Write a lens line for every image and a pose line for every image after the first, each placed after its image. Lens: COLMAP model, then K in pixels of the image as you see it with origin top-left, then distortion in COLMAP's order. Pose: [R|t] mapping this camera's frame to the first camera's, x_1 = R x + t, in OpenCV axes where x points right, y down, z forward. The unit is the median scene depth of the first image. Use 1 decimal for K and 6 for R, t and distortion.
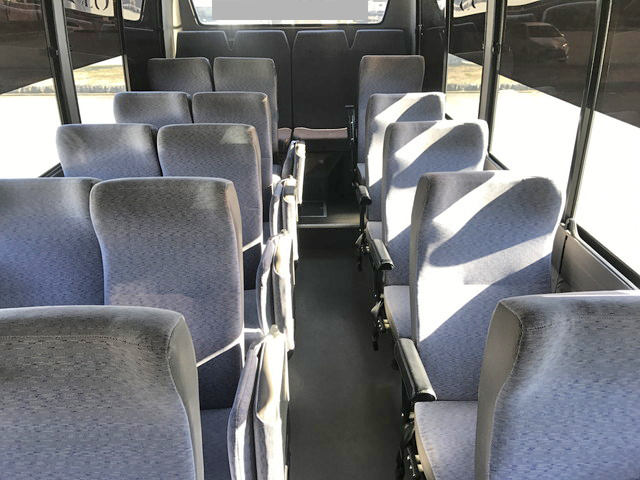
lens RADIAL K [[510.9, 0, 321.0], [0, 510.9, 228.1], [0, 0, 1]] dist [0.025300, -0.012341]
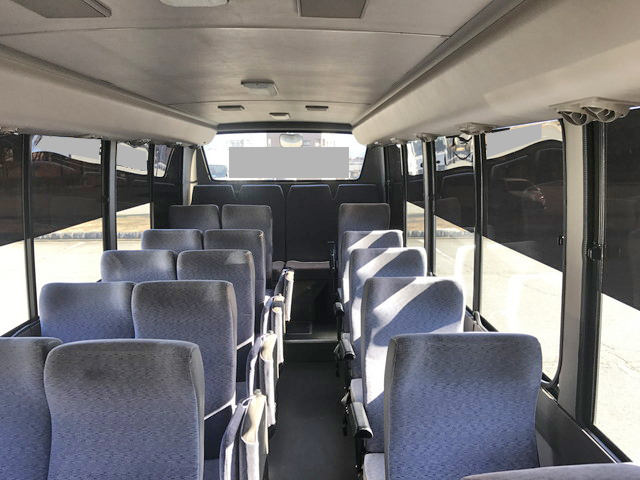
lens RADIAL K [[510.9, 0, 321.0], [0, 510.9, 228.1], [0, 0, 1]] dist [0.025300, -0.012341]
pose [[0.999997, 0.001578, -0.001767, 0.053289], [-0.002009, 0.960157, -0.279456, 0.112225], [0.001255, 0.279458, 0.960157, -0.288429]]
